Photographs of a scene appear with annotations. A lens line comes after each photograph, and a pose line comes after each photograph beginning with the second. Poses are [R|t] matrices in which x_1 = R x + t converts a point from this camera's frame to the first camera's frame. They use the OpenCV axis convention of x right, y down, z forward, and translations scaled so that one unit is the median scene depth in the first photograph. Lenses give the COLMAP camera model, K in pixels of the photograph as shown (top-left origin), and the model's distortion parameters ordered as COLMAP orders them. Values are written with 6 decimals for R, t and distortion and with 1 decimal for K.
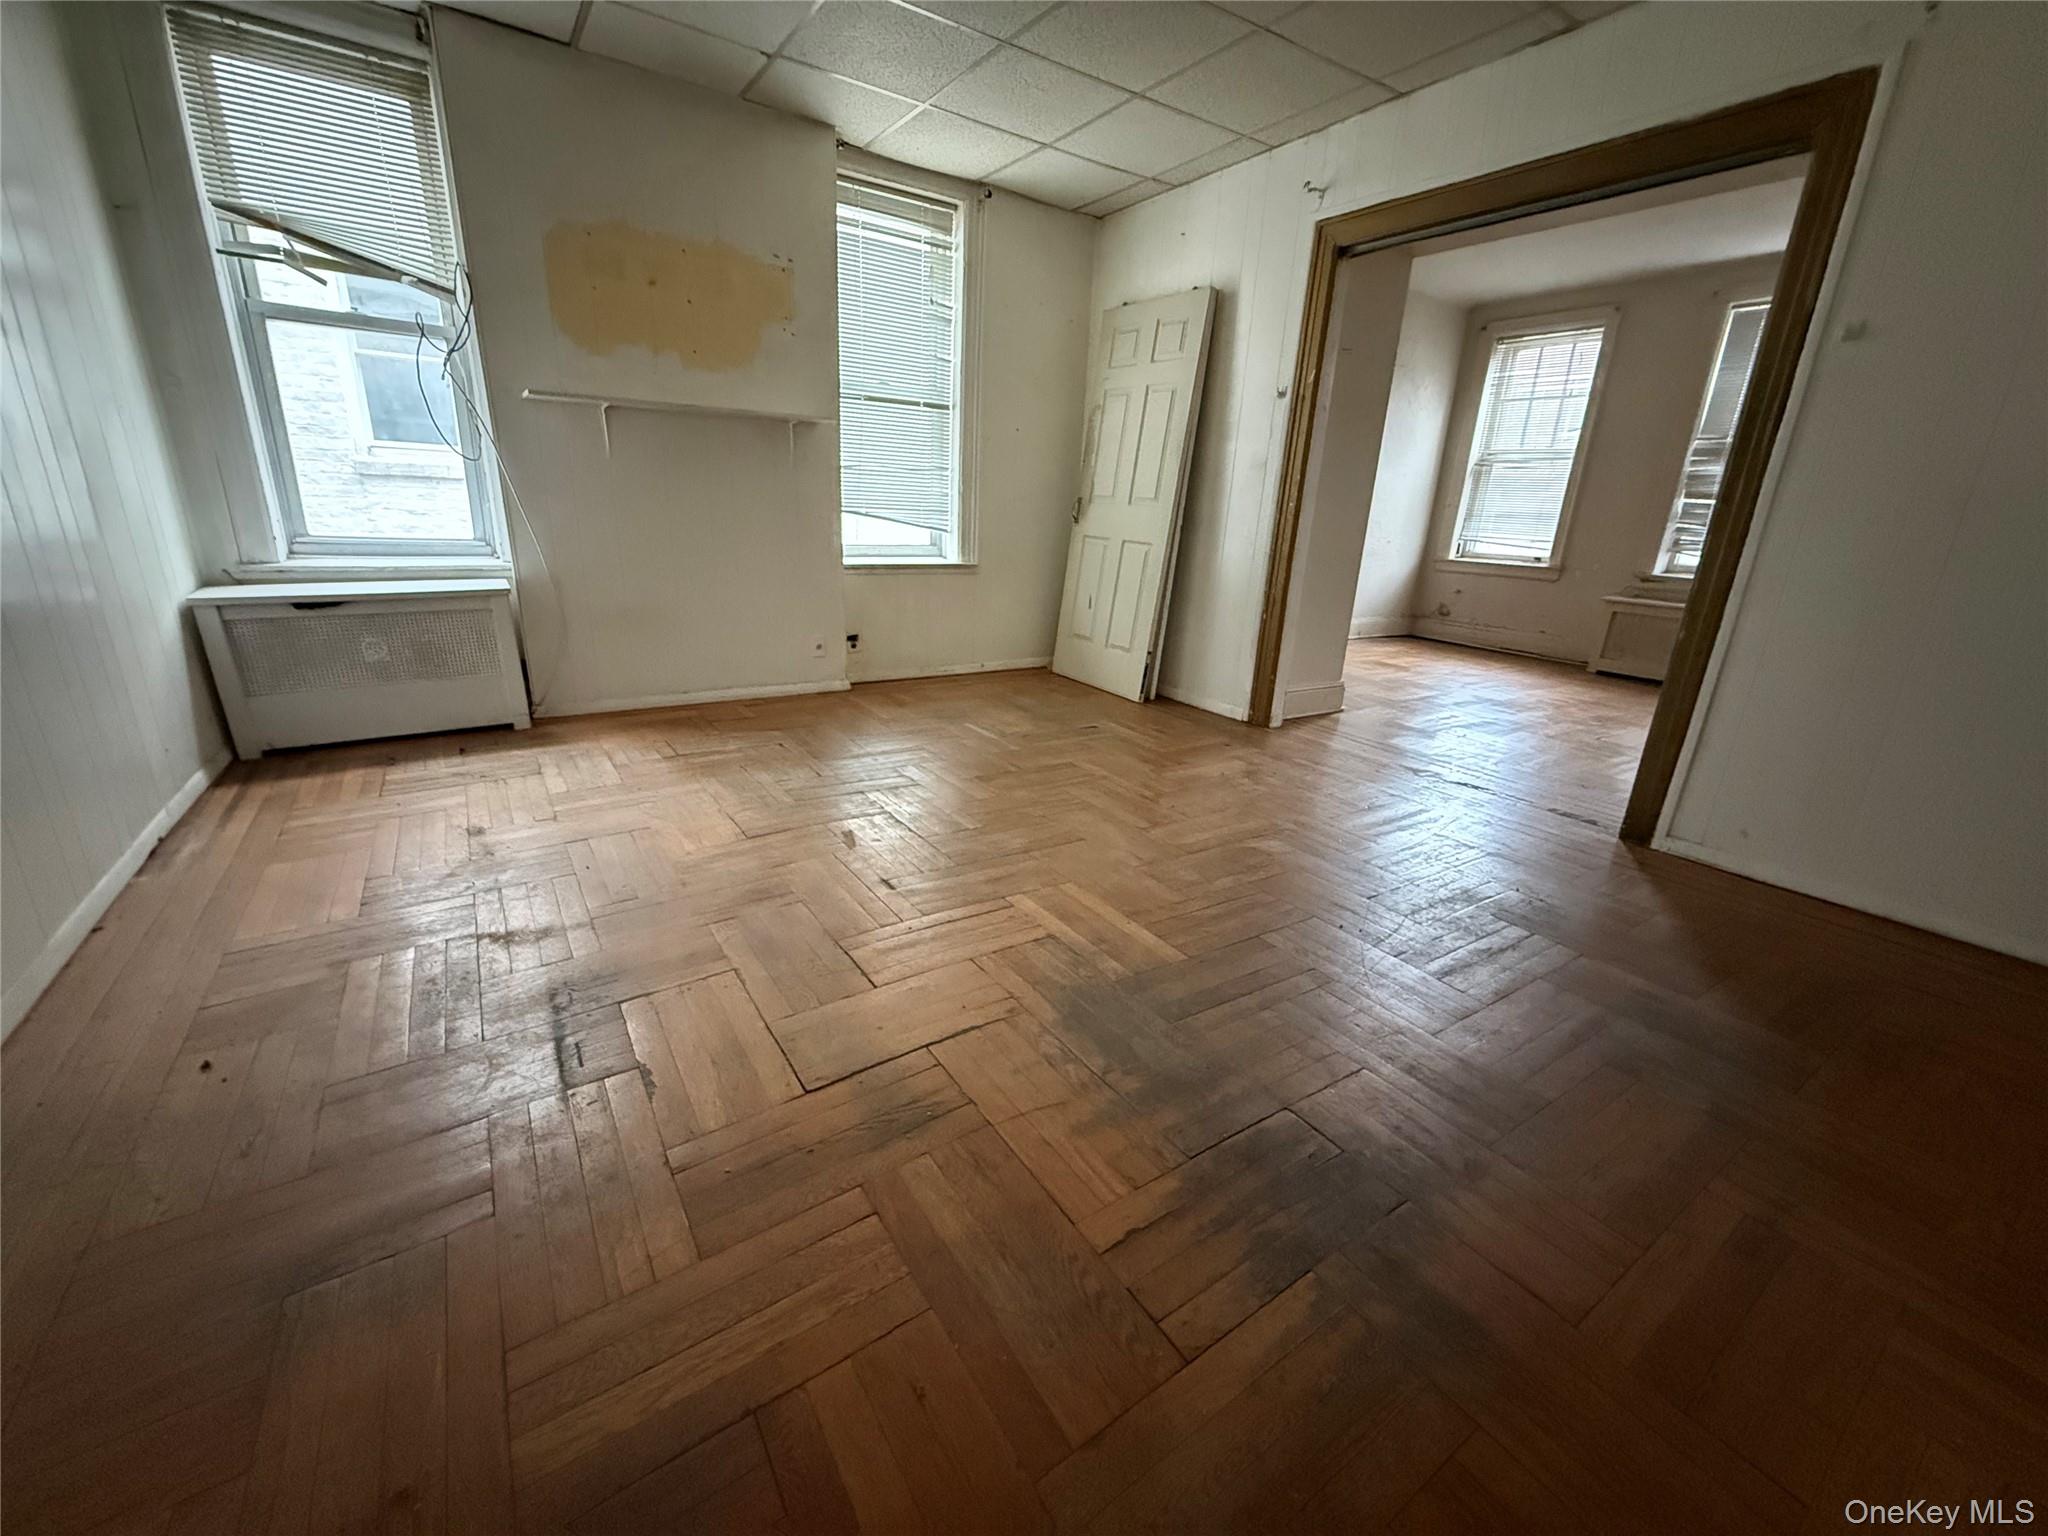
lens RADIAL K [[808.4, 0, 1024.0], [0, 808.4, 768.0], [0, 0, 1]] dist [-0.000963, -0.000132]
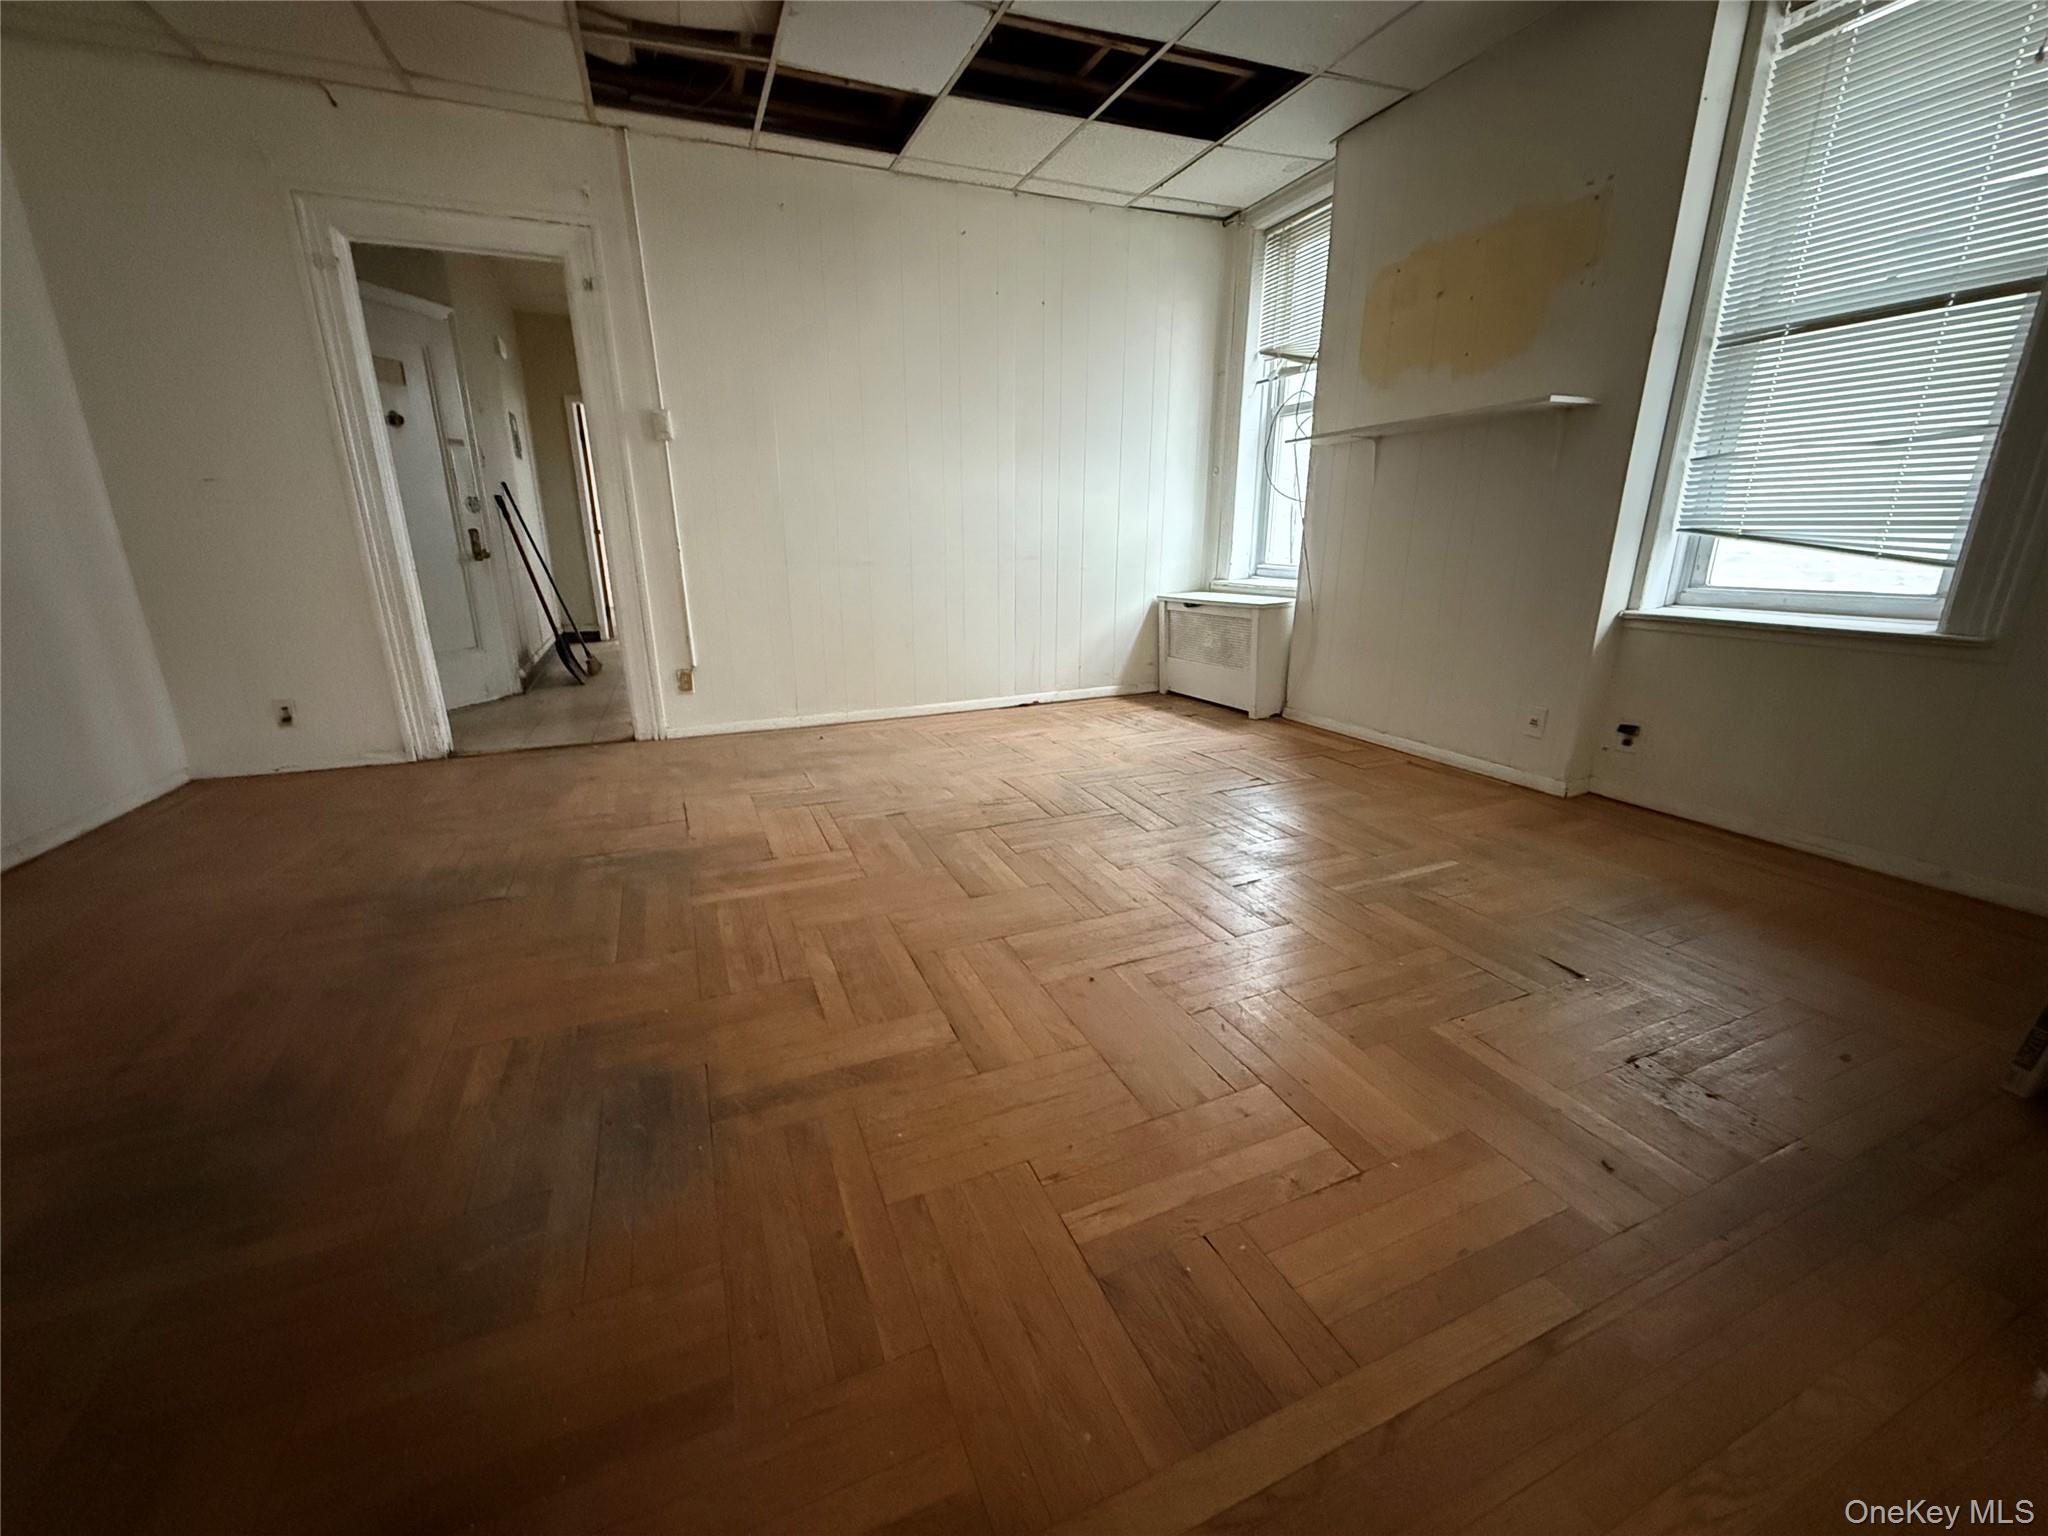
lens RADIAL K [[808.4, 0, 1024.0], [0, 808.4, 768.0], [0, 0, 1]] dist [-0.000963, -0.000132]
pose [[-0.183974, 0.232631, -0.955006, 0.362383], [-0.302983, 0.910859, 0.280245, -0.124246], [0.935069, 0.340908, -0.097091, 0.466026]]
